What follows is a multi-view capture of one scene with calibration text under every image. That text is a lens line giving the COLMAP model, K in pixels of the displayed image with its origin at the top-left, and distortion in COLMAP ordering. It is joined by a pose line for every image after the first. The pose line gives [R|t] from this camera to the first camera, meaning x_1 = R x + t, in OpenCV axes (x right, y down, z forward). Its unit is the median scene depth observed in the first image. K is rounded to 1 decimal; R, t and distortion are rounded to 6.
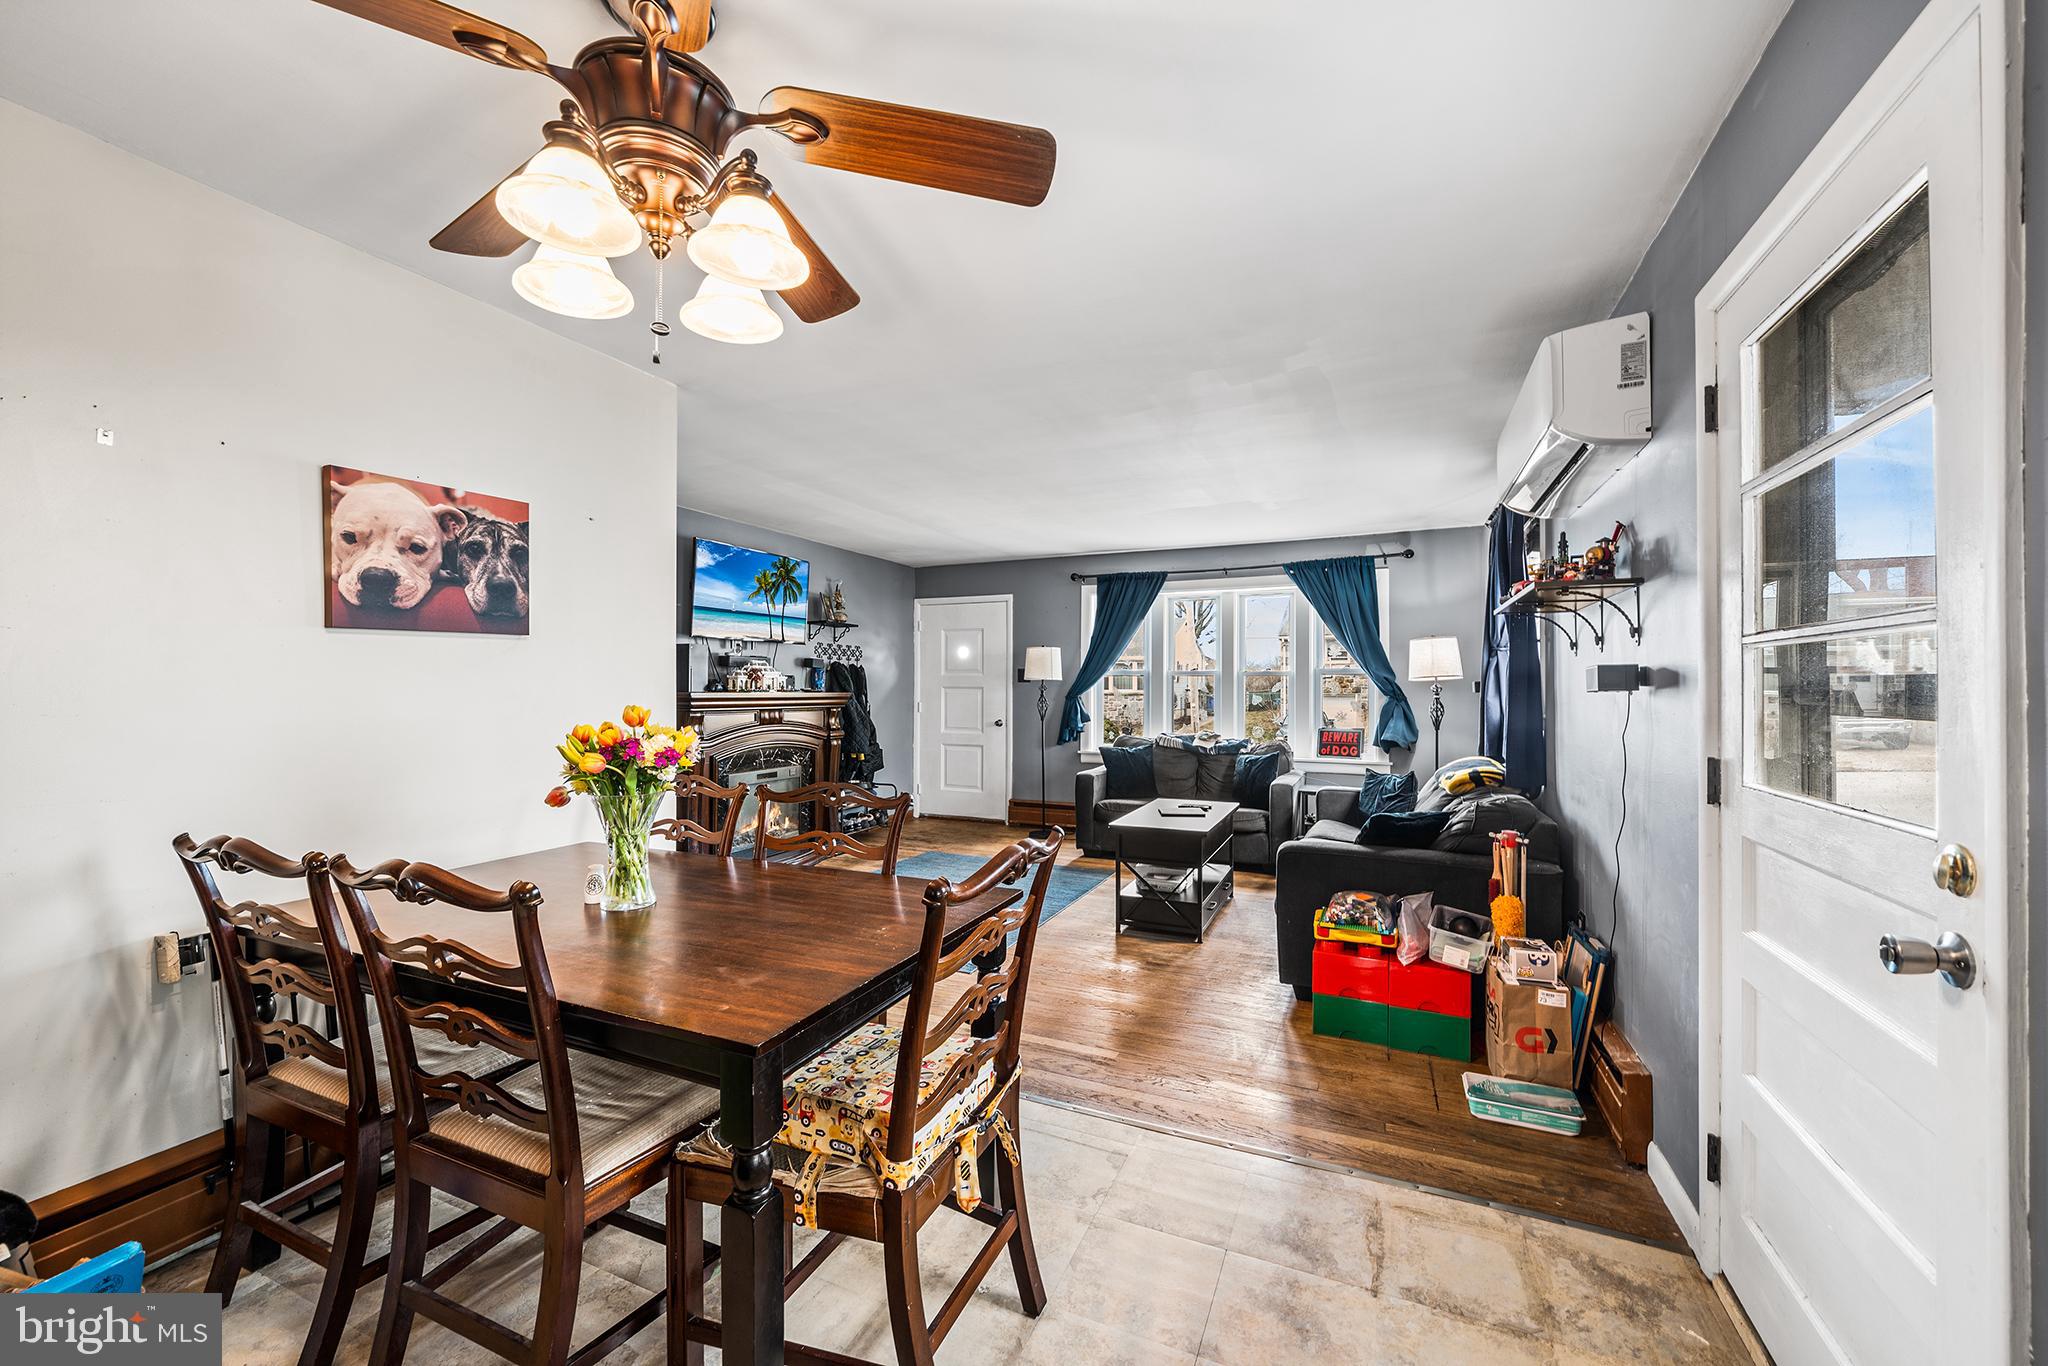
lens RADIAL K [[793.3, 0, 1027.7], [0, 793.3, 684.8], [0, 0, 1]] dist [-0.000889, -0.000893]
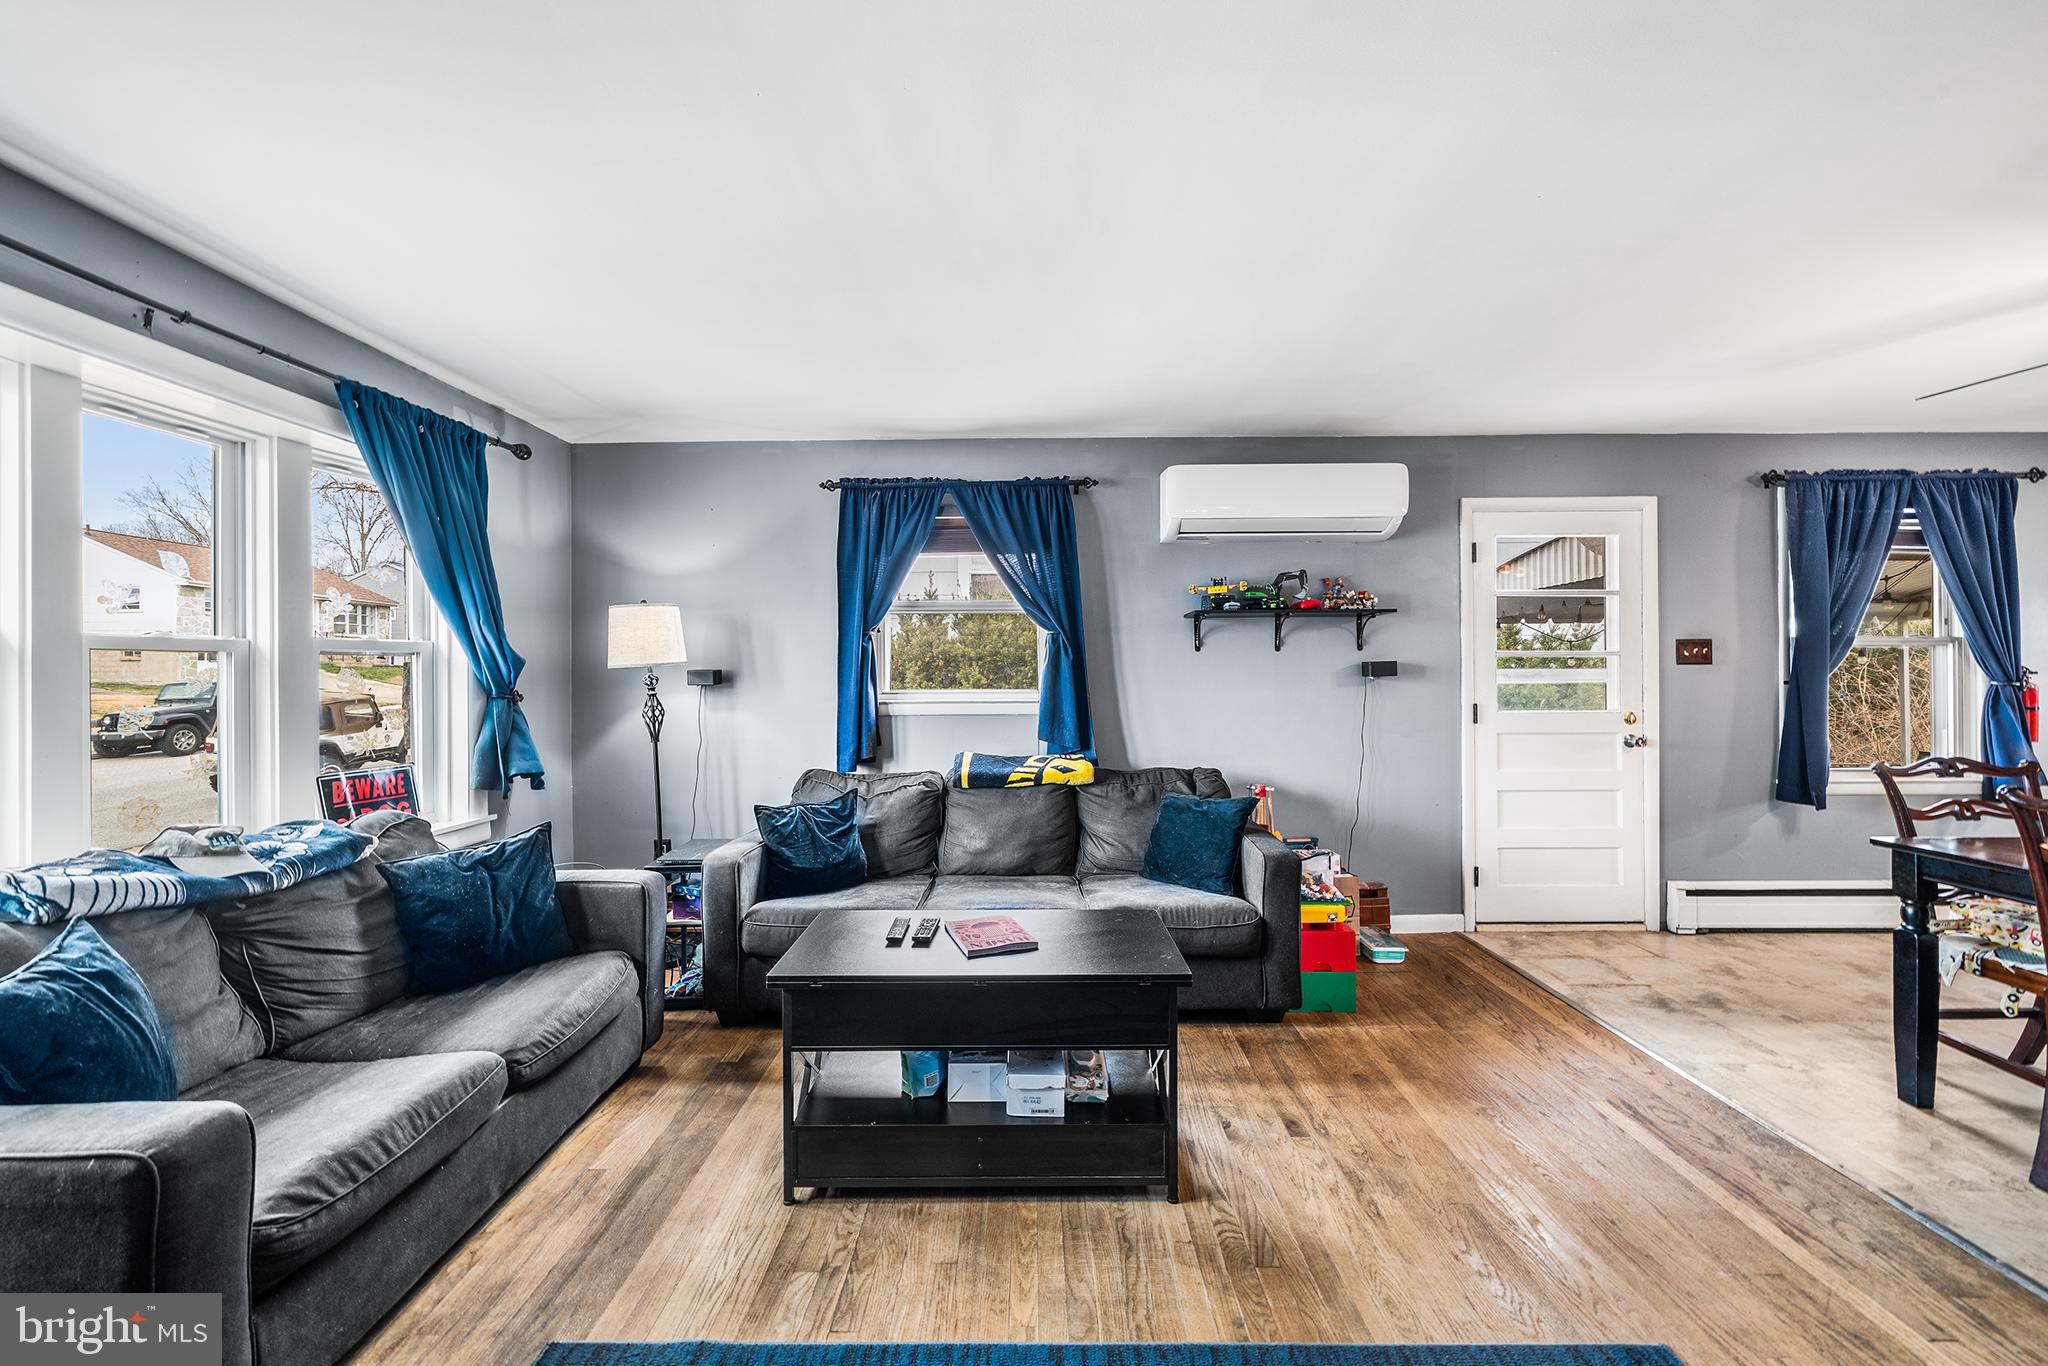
lens RADIAL K [[793.3, 0, 1018.8], [0, 793.3, 667.9], [0, 0, 1]] dist [-0.000889, -0.000893]
pose [[-0.411694, 0.009469, 0.911273, -0.210755], [0.003263, 0.999955, -0.008917, 0.001328], [-0.911316, -0.000698, -0.411707, 0.963329]]
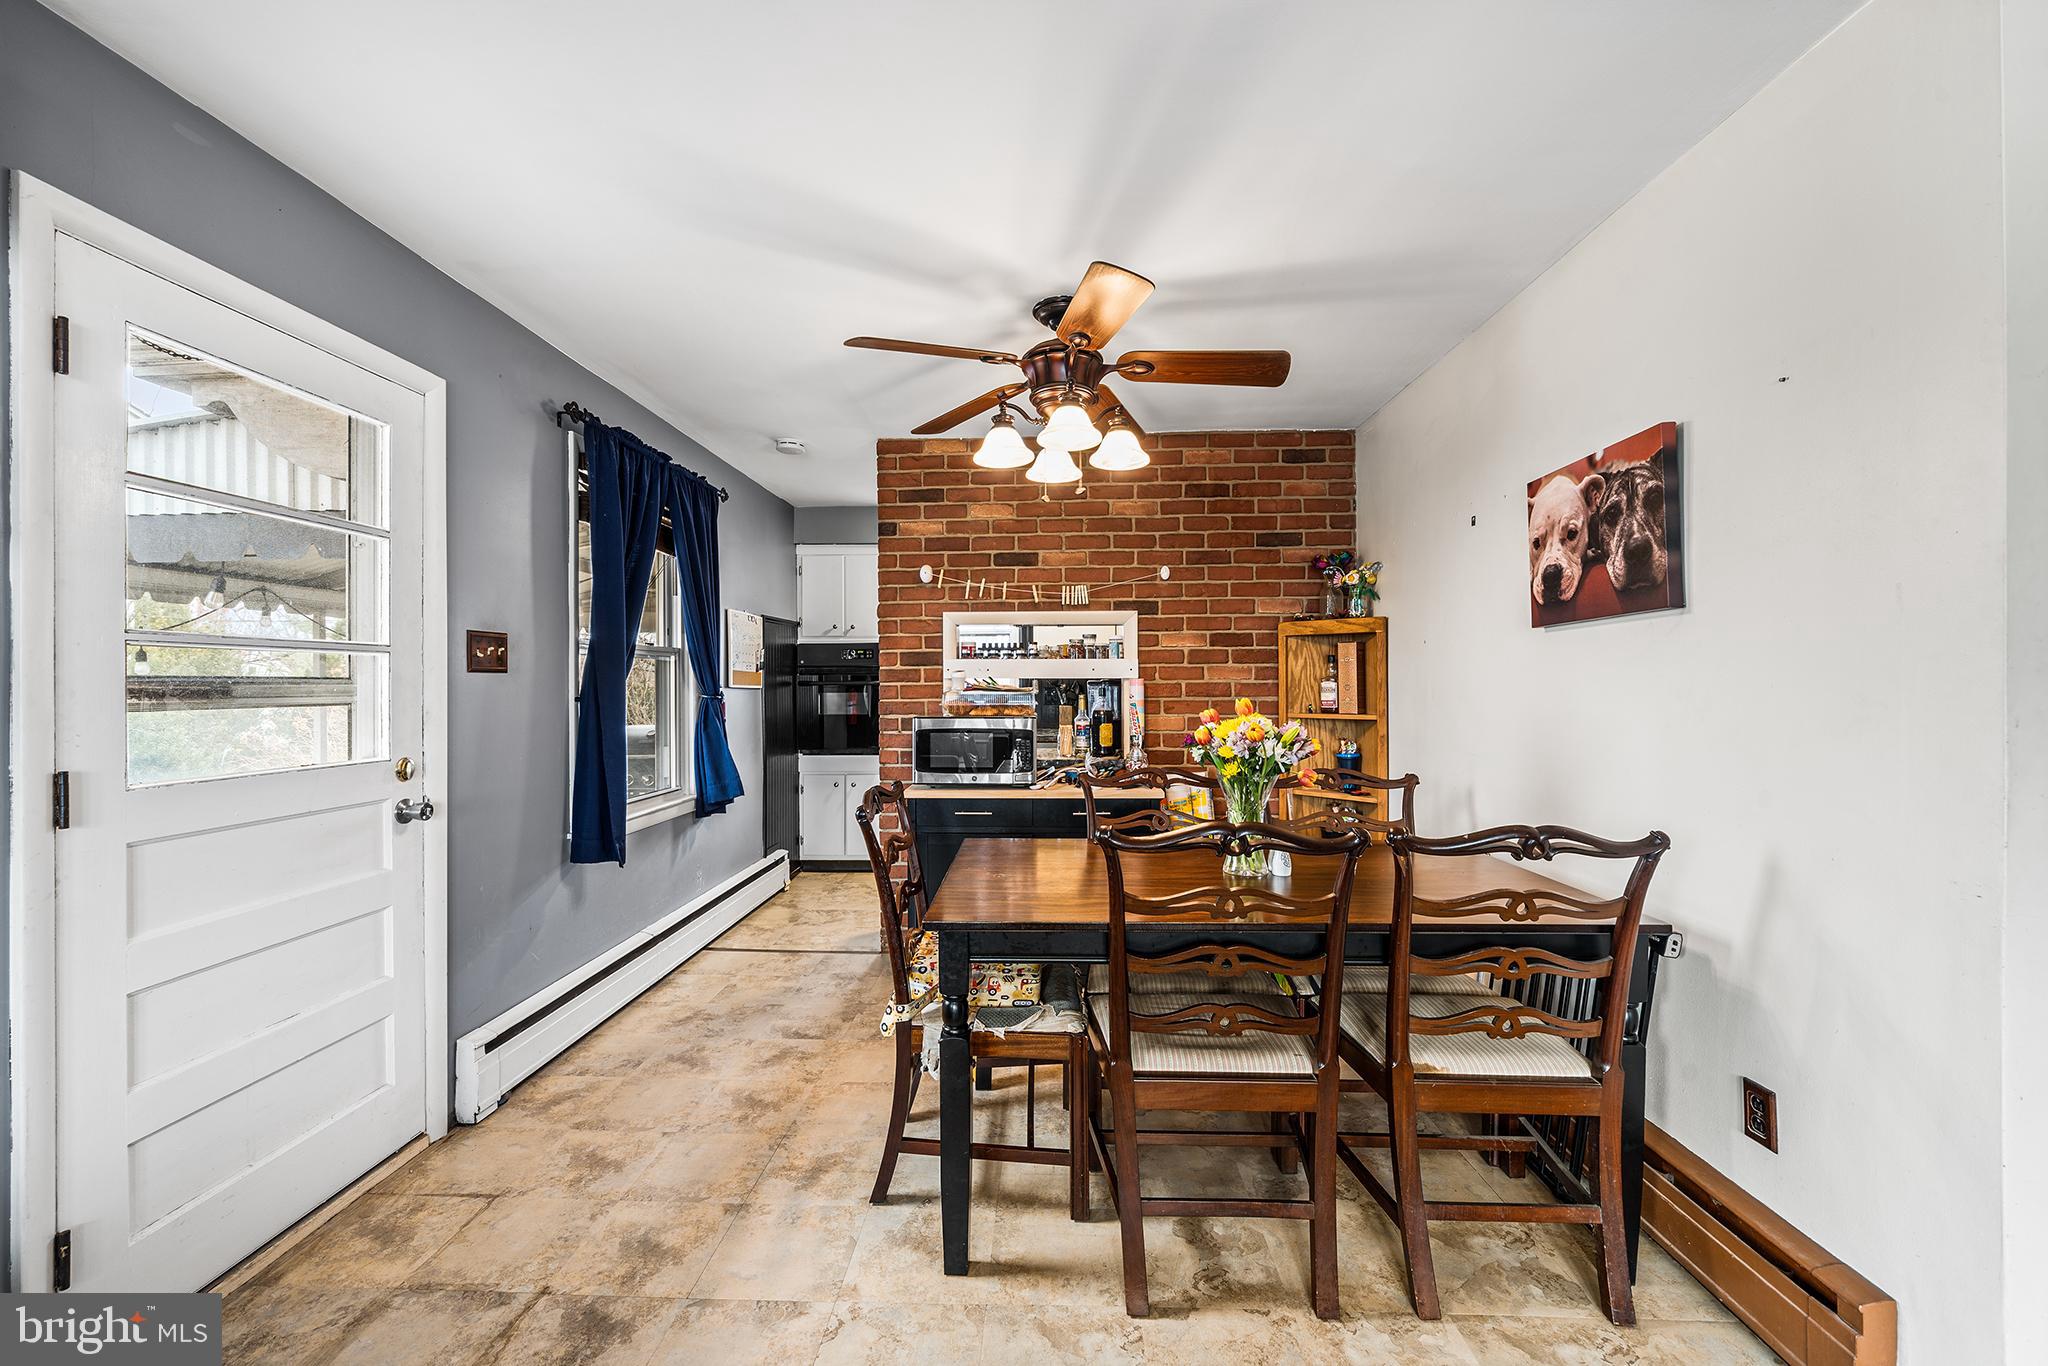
lens RADIAL K [[814.3, 0, 1034.0], [0, 814.3, 682.2], [0, 0, 1]] dist [-0.000073, -0.002149]
pose [[-0.922555, 0.001522, -0.385863, 0.076314], [0.003061, 0.999990, -0.003374, 0.001700], [0.385854, -0.004294, -0.922550, 0.661088]]
